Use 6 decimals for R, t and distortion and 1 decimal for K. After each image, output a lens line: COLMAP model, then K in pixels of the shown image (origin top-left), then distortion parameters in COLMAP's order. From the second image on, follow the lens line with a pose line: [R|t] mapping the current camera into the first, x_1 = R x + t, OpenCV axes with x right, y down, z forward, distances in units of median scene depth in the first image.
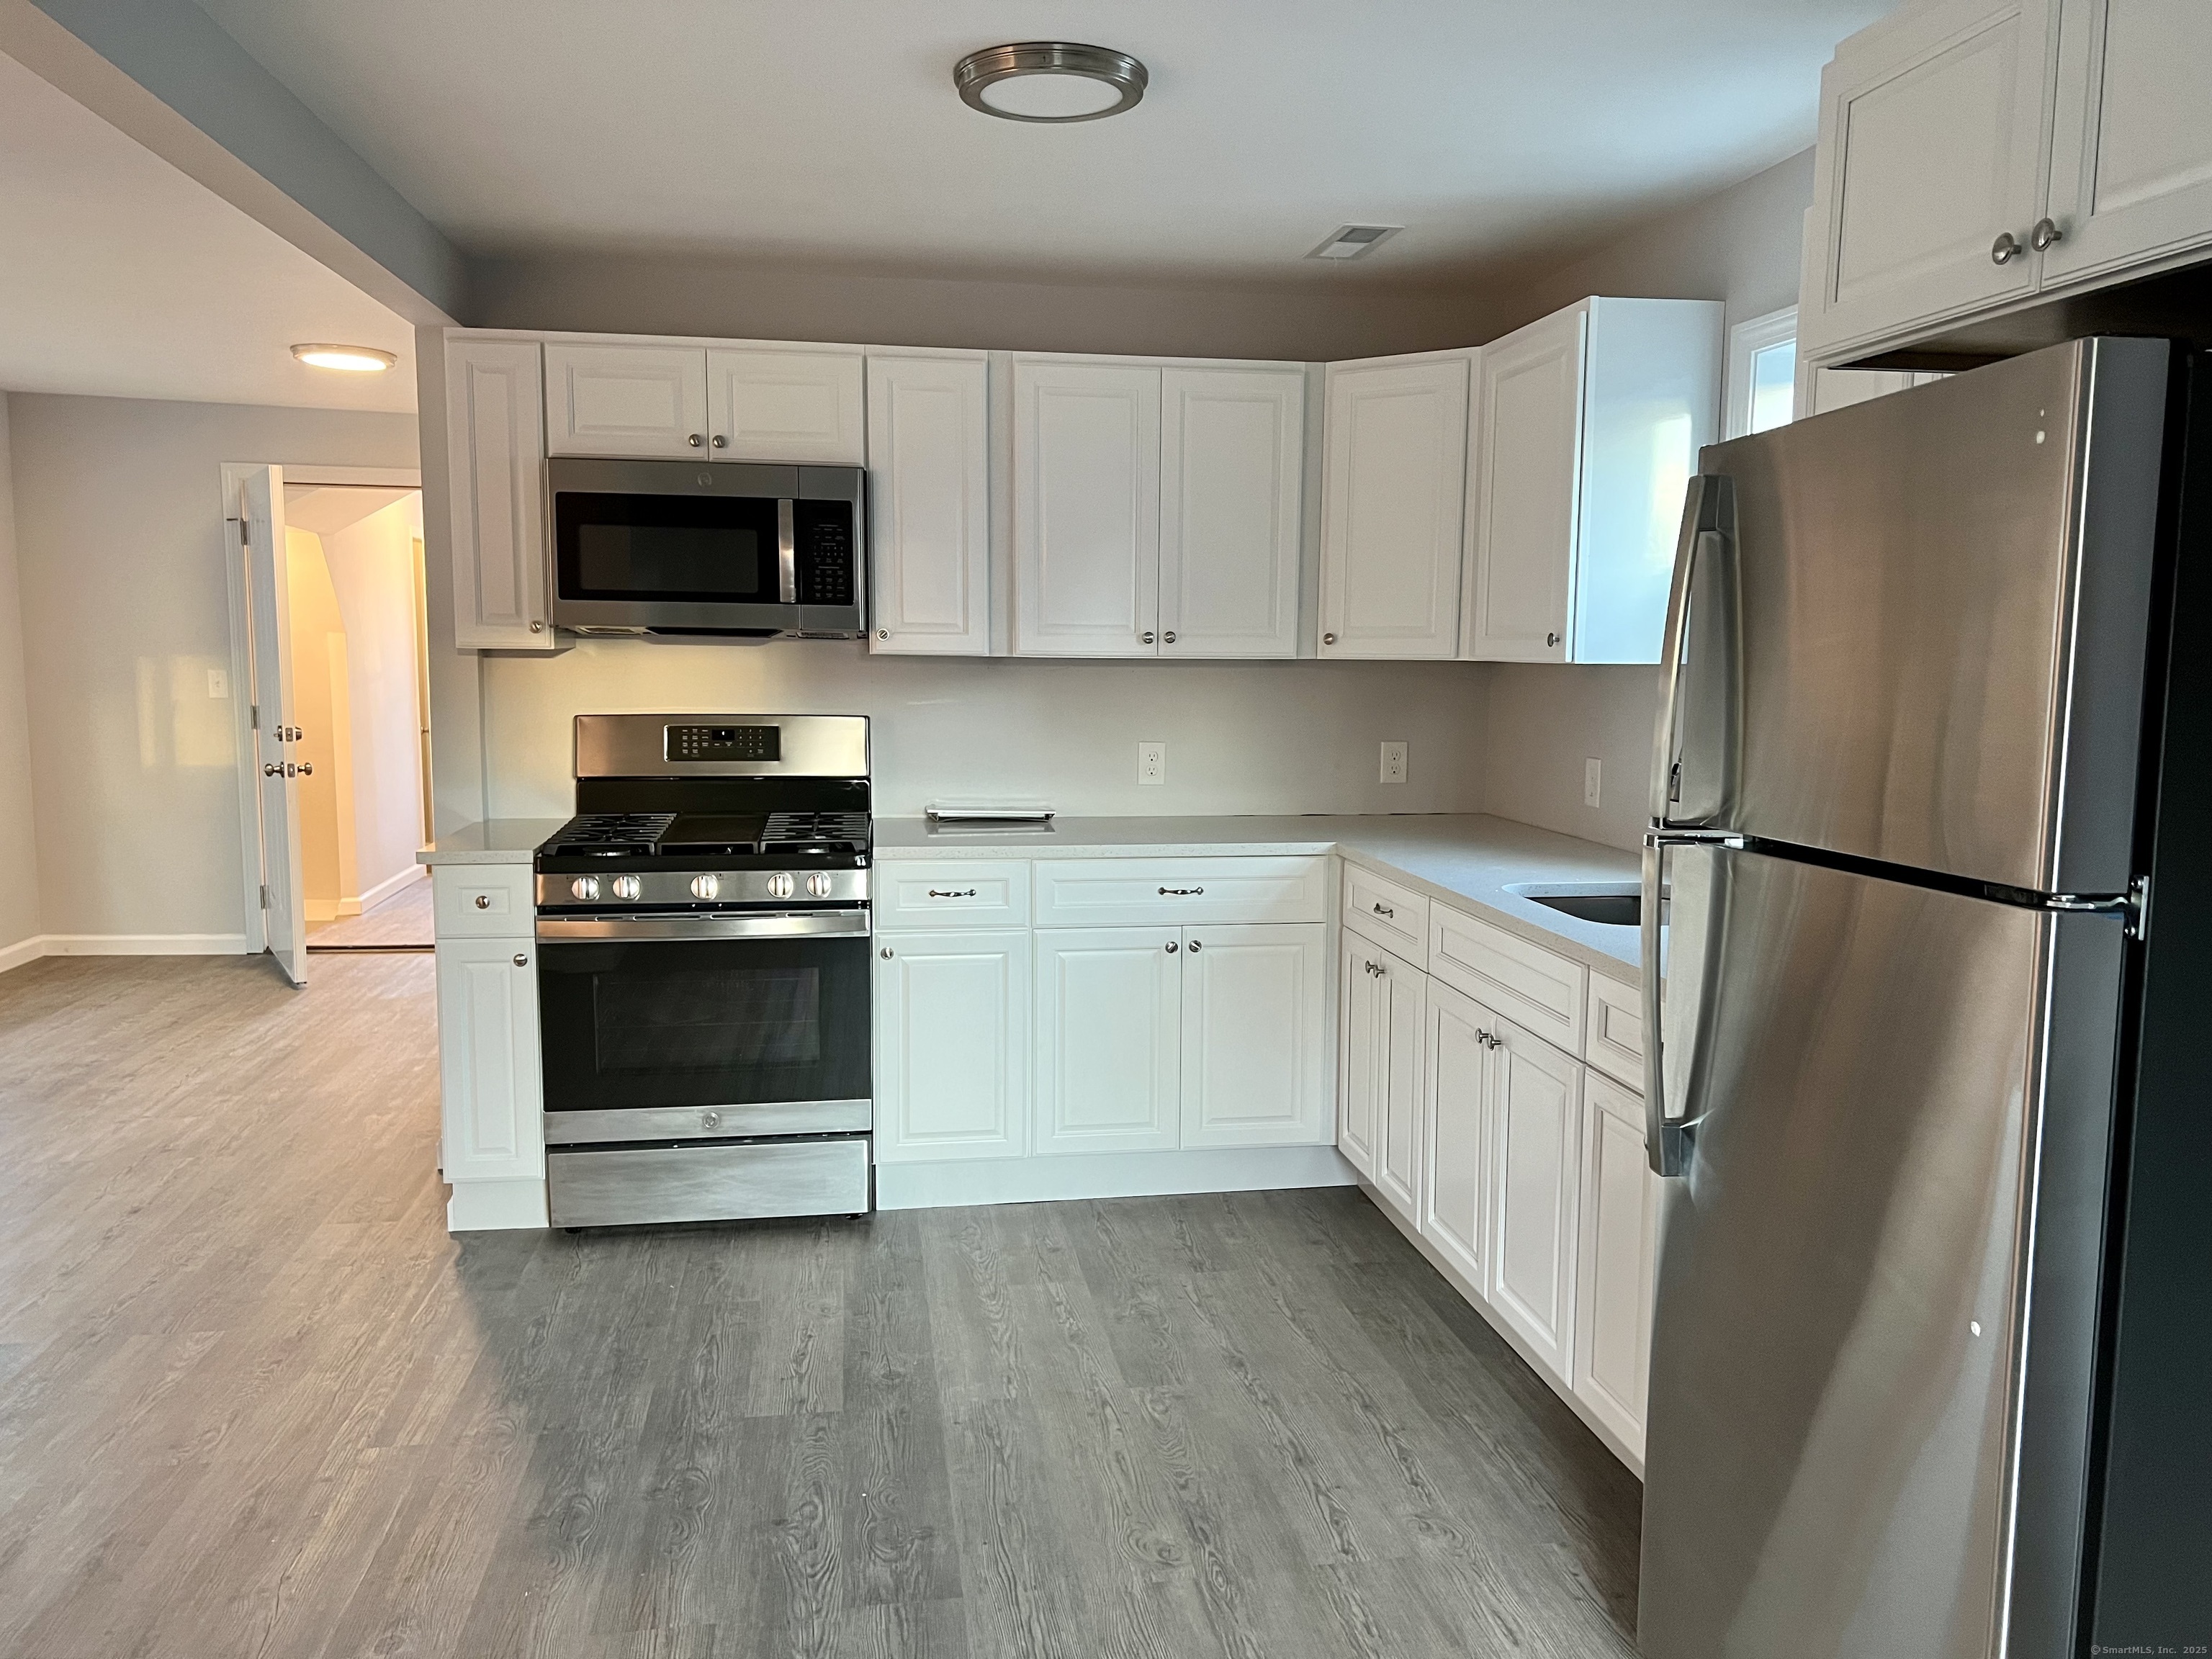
lens RADIAL K [[1670.8, 0, 1133.7], [0, 1670.8, 841.7], [0, 0, 1]] dist [0.047989, -0.034729]
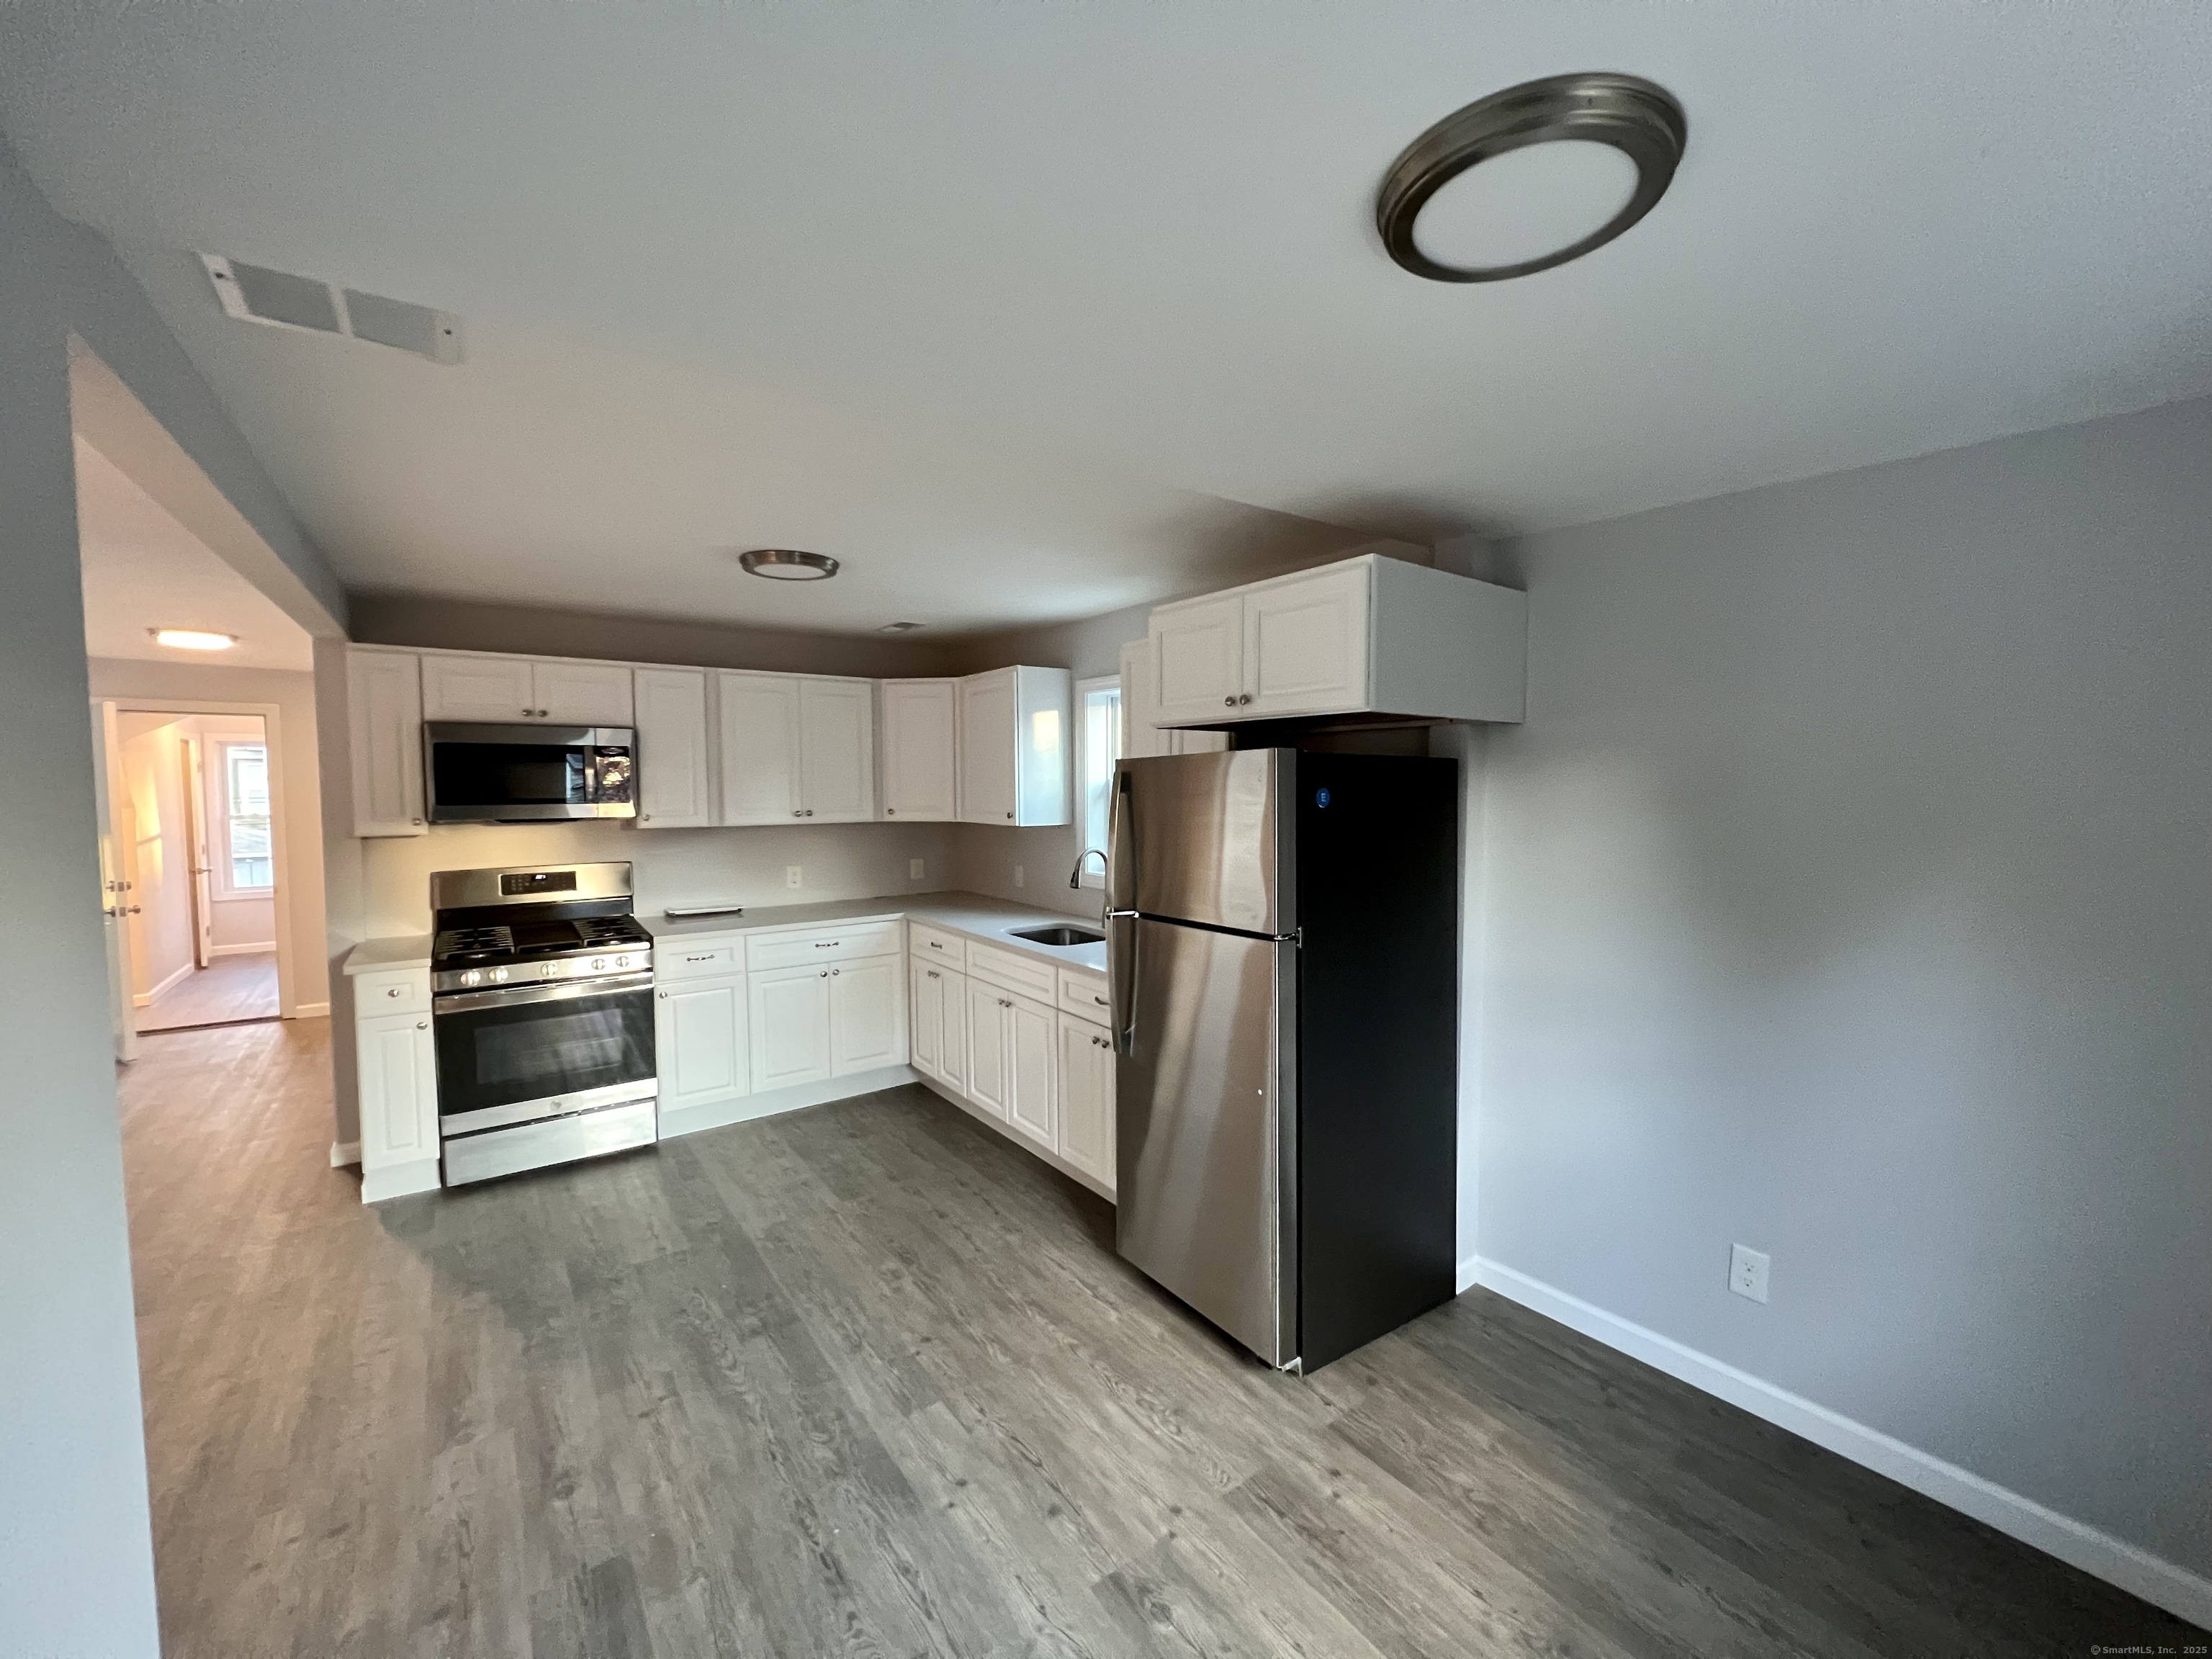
lens RADIAL K [[887.1, 0, 1112.1], [0, 887.1, 825.8], [0, 0, 1]] dist [-0.001252, 0.000543]
pose [[0.891878, -0.036513, 0.450799, -0.141249], [0.065759, 0.996613, -0.049378, -0.036778], [-0.447469, 0.073683, 0.891259, -0.088889]]
